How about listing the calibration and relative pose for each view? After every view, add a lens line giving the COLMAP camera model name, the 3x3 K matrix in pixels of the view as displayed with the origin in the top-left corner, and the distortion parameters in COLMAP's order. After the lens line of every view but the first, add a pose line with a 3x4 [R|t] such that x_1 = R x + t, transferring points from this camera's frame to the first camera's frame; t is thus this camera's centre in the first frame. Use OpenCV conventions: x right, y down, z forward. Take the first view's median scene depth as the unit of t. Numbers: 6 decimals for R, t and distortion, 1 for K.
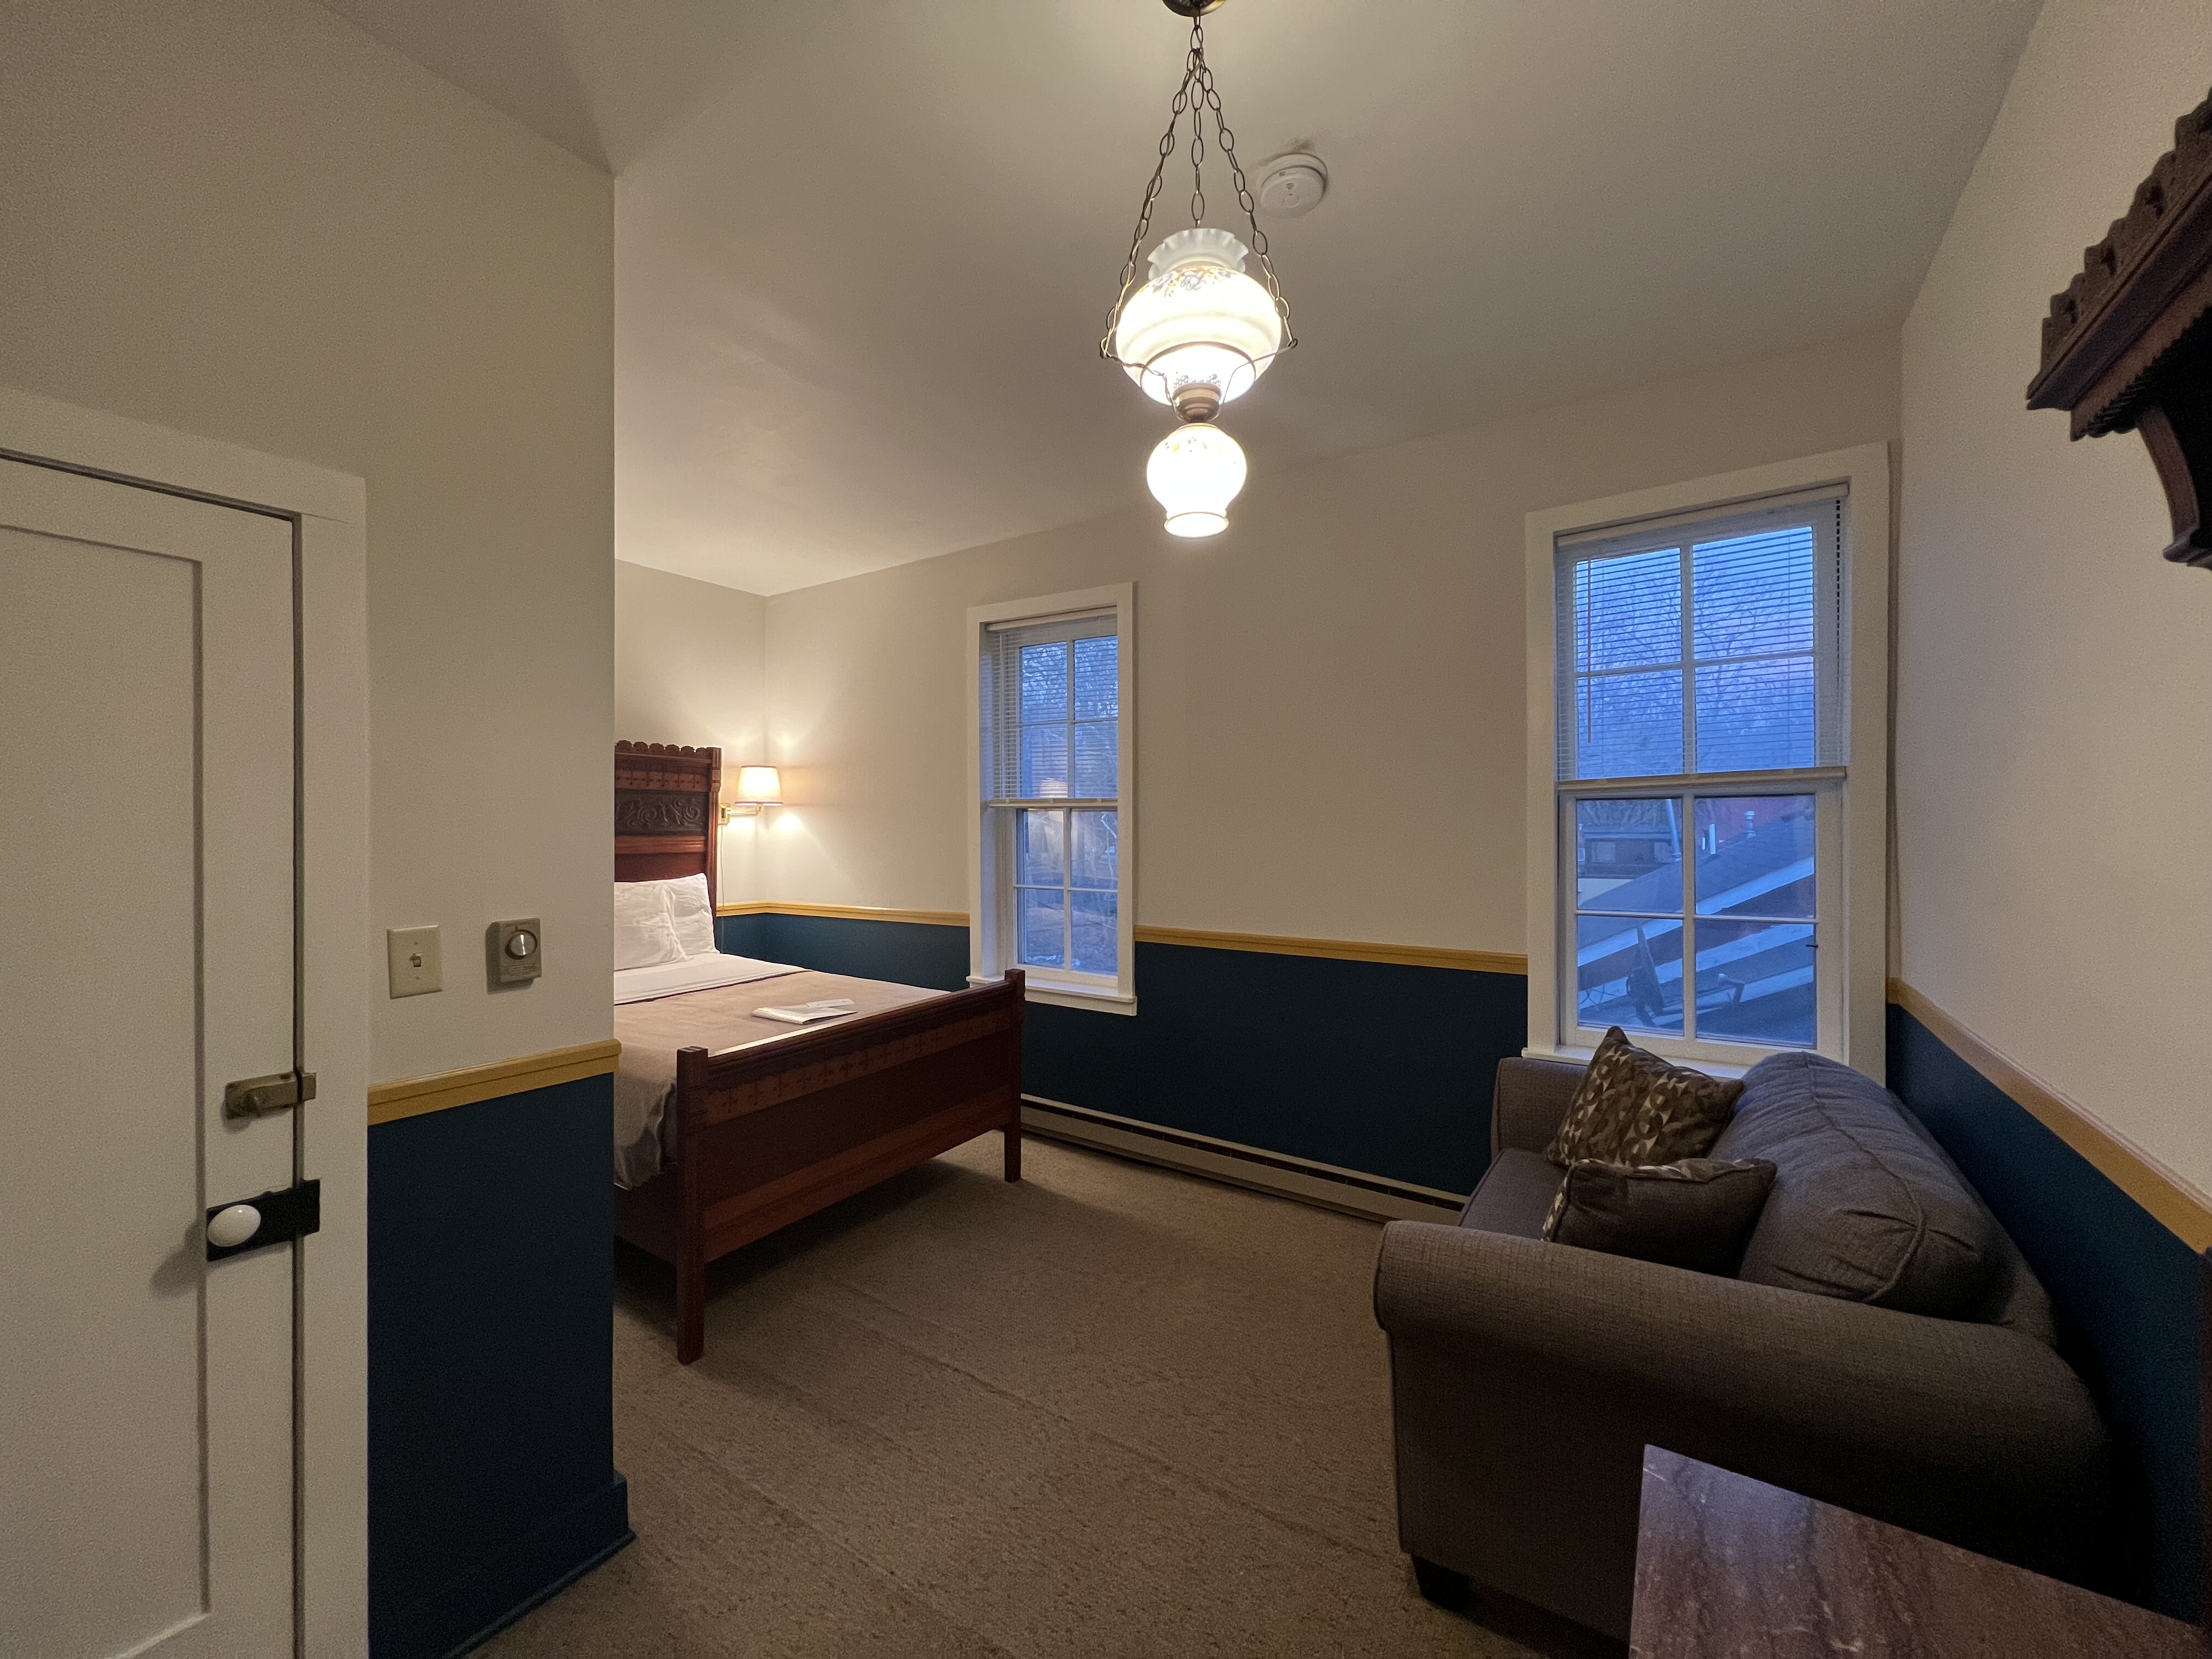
lens RADIAL K [[878.8, 0, 1100.8], [0, 878.8, 828.9], [0, 0, 1]] dist [-0.000960, 0.000060]
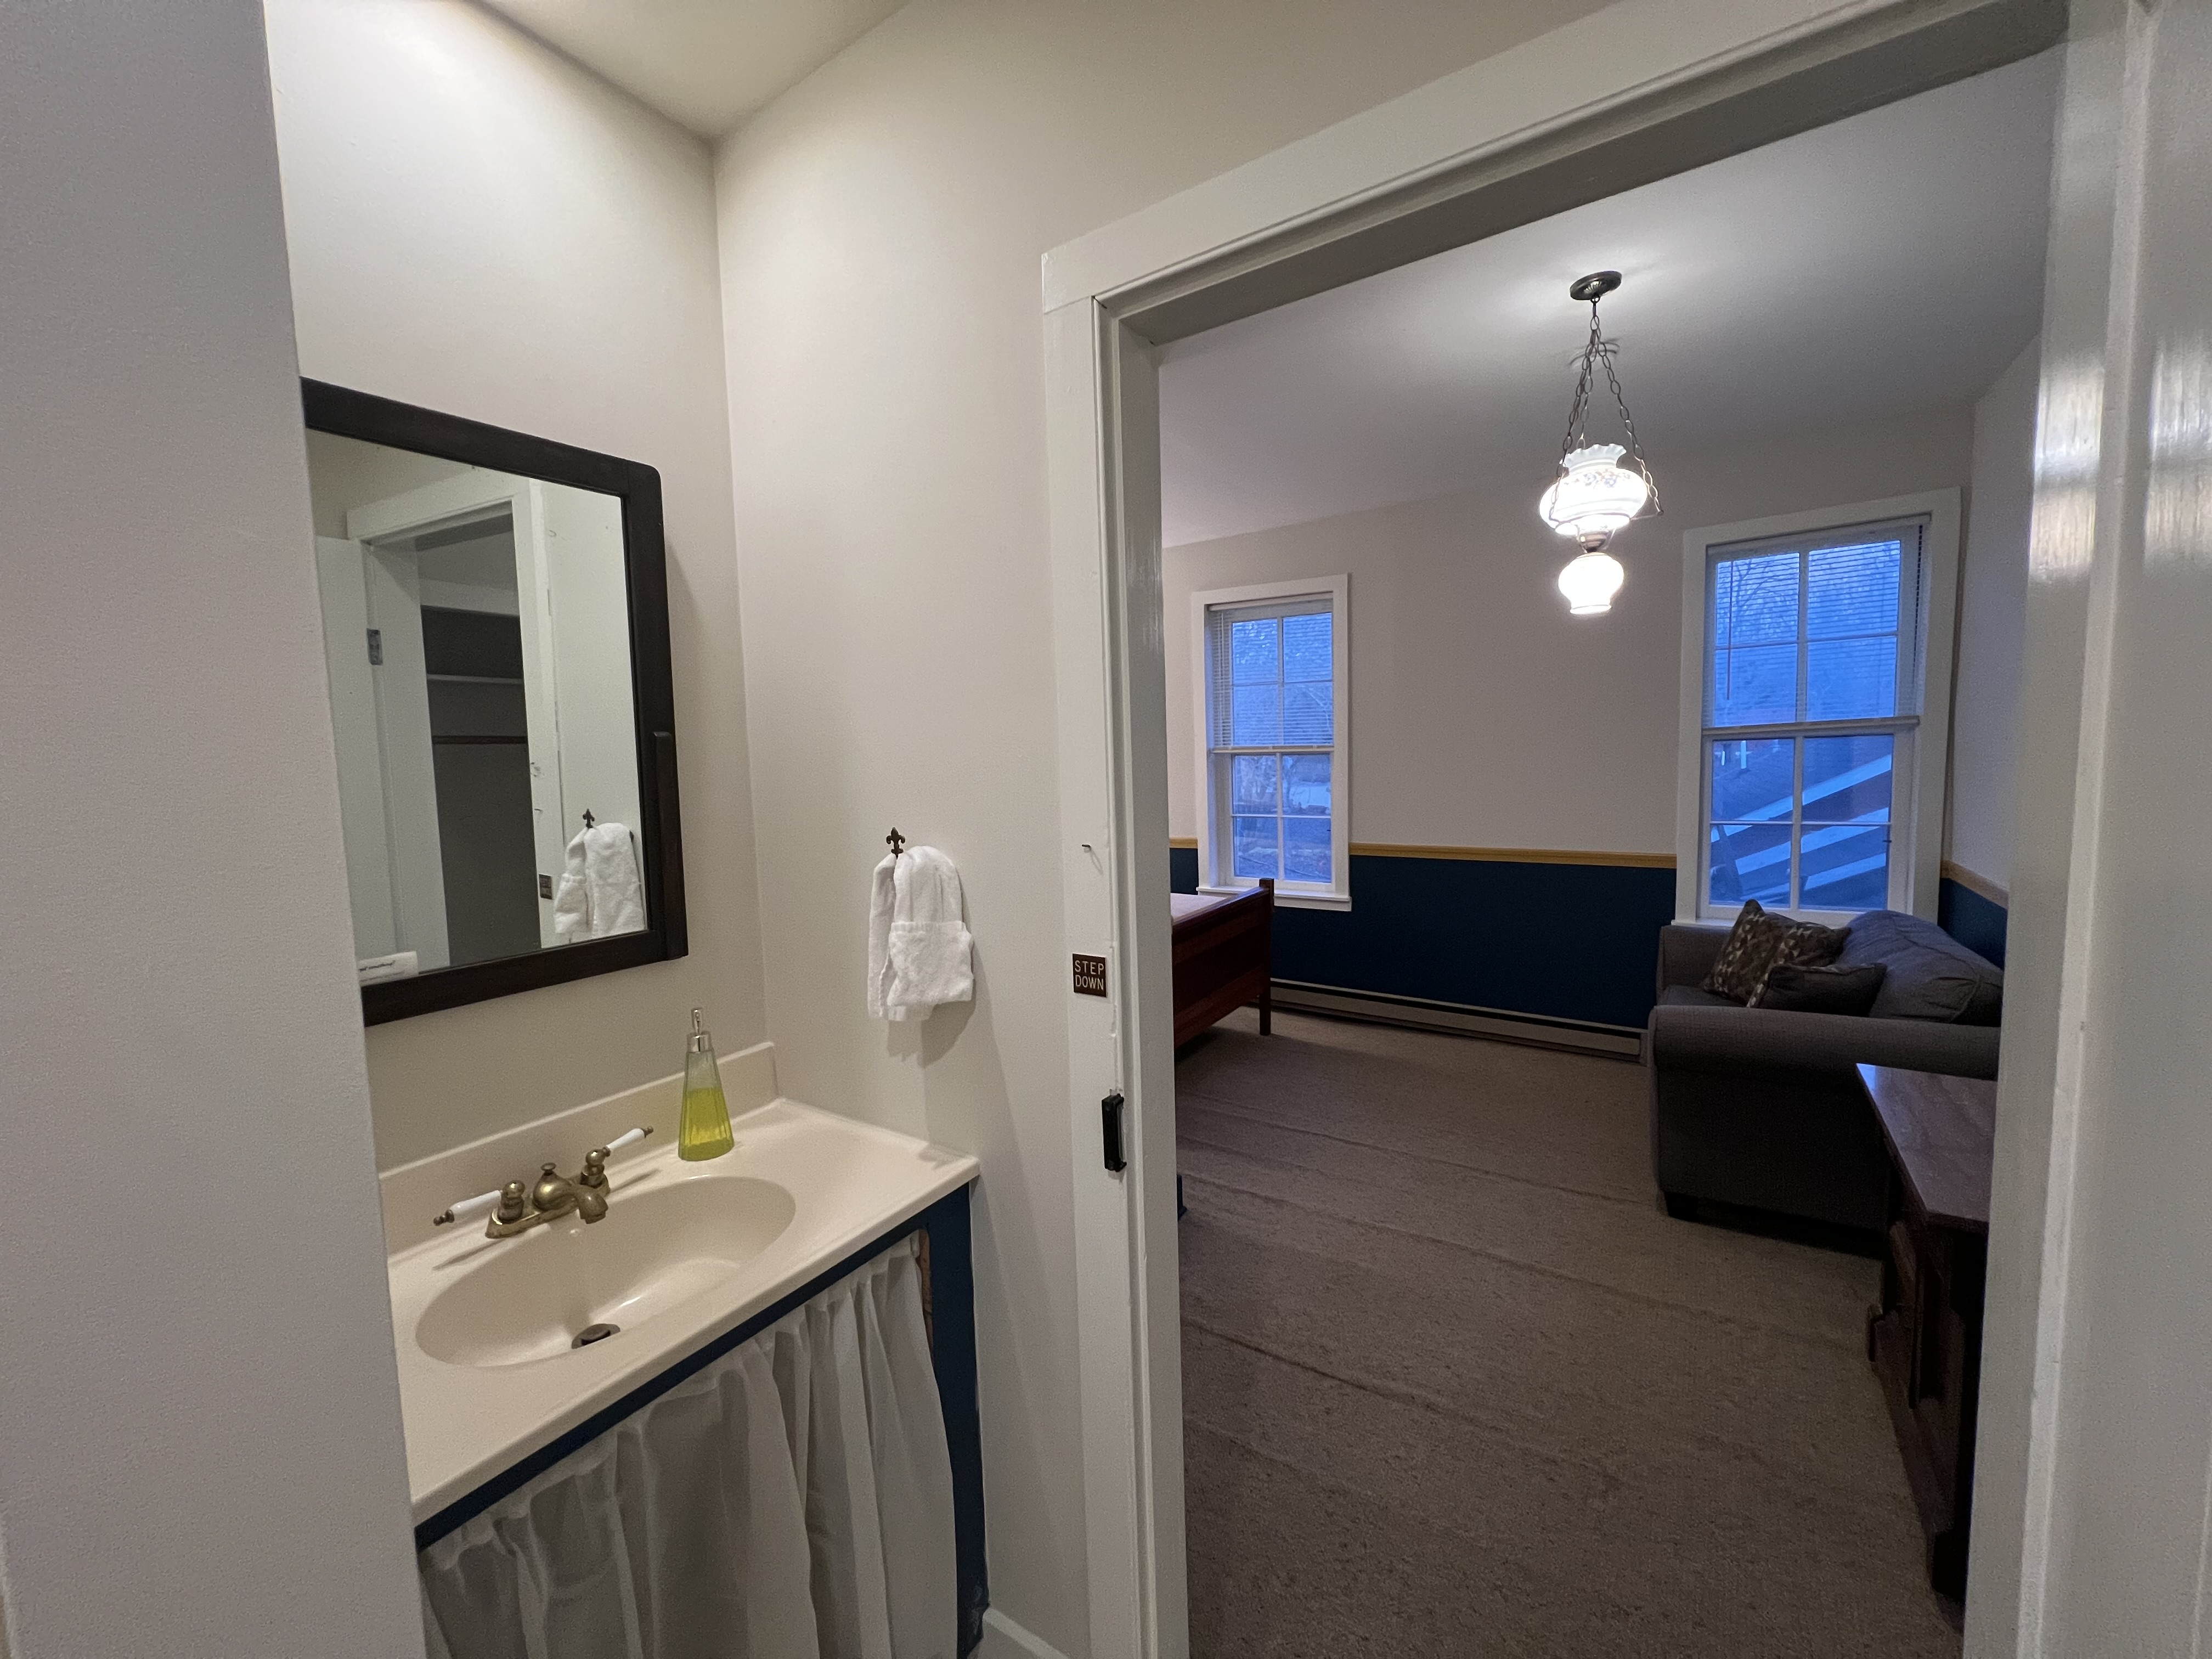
lens RADIAL K [[878.8, 0, 1100.8], [0, 878.8, 828.9], [0, 0, 1]] dist [-0.000960, 0.000060]
pose [[0.999603, -0.028118, -0.001662, -0.493184], [0.028160, 0.996250, 0.081815, -0.042076], [-0.000645, -0.081829, 0.996646, -0.447674]]
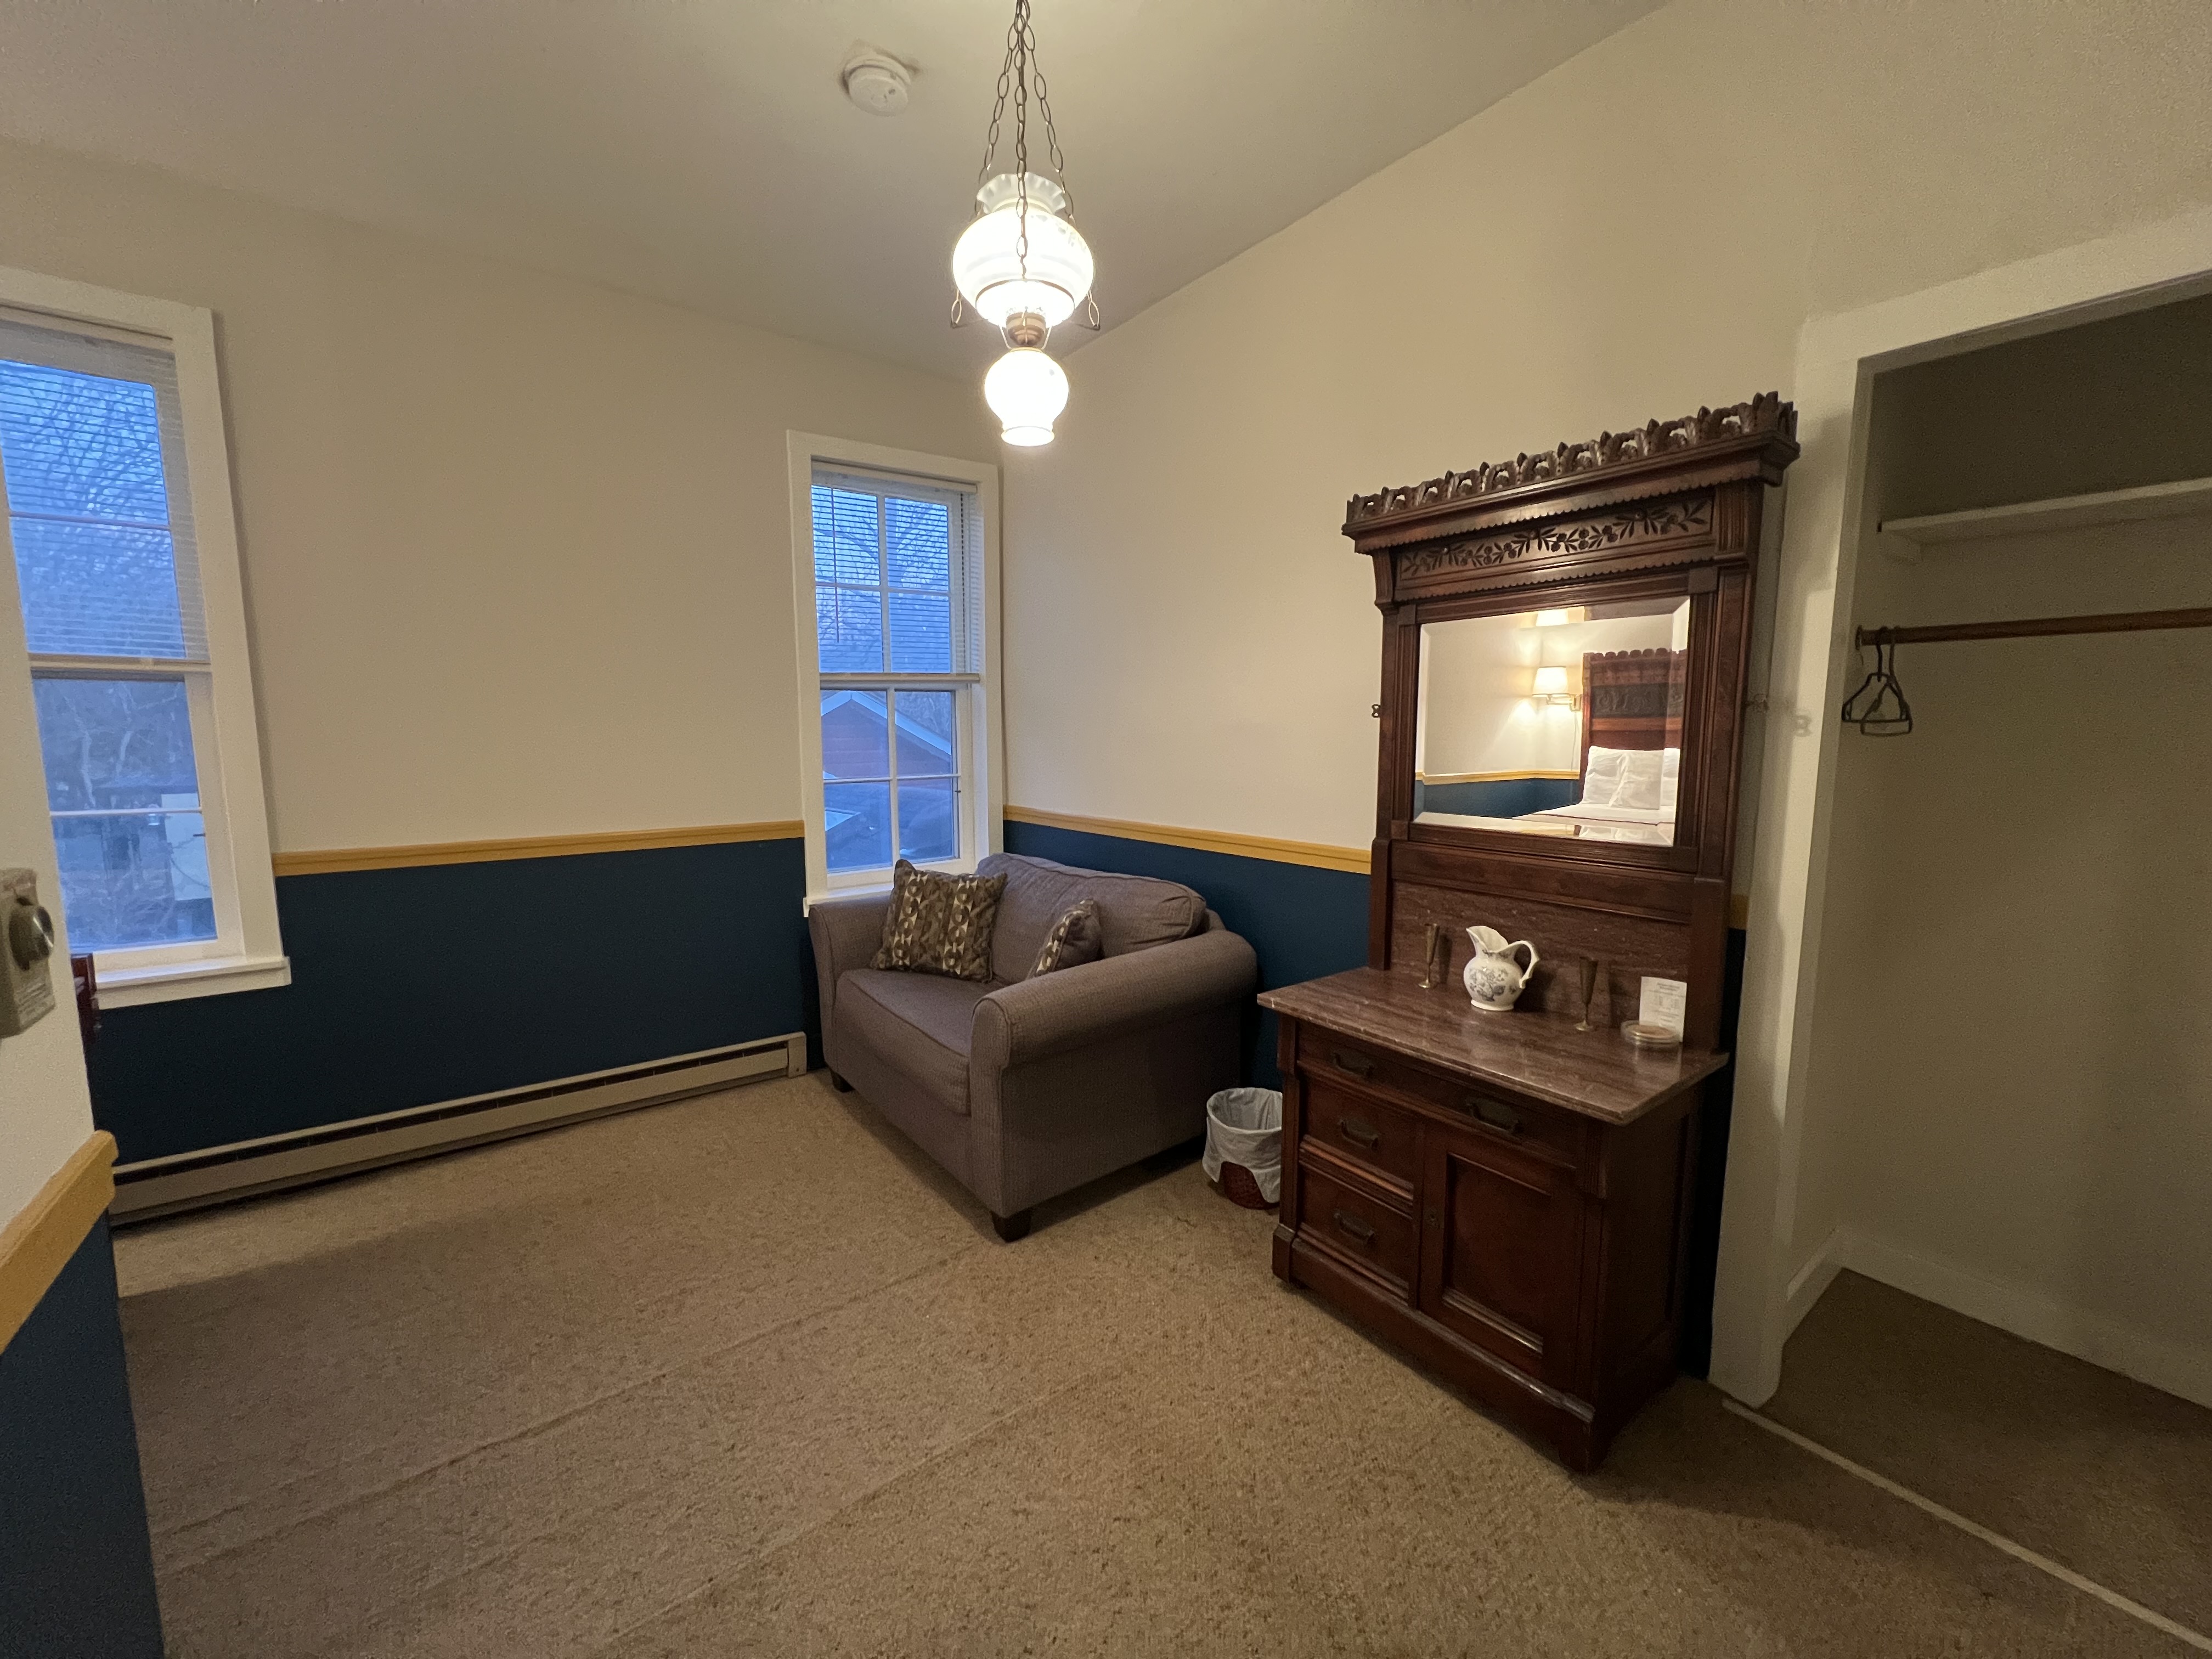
lens RADIAL K [[878.8, 0, 1100.8], [0, 878.8, 828.9], [0, 0, 1]] dist [-0.000960, 0.000060]
pose [[0.328066, -0.108761, 0.938373, -0.574948], [0.005605, 0.993557, 0.113198, 0.028011], [-0.944638, -0.031877, 0.326561, 0.275978]]
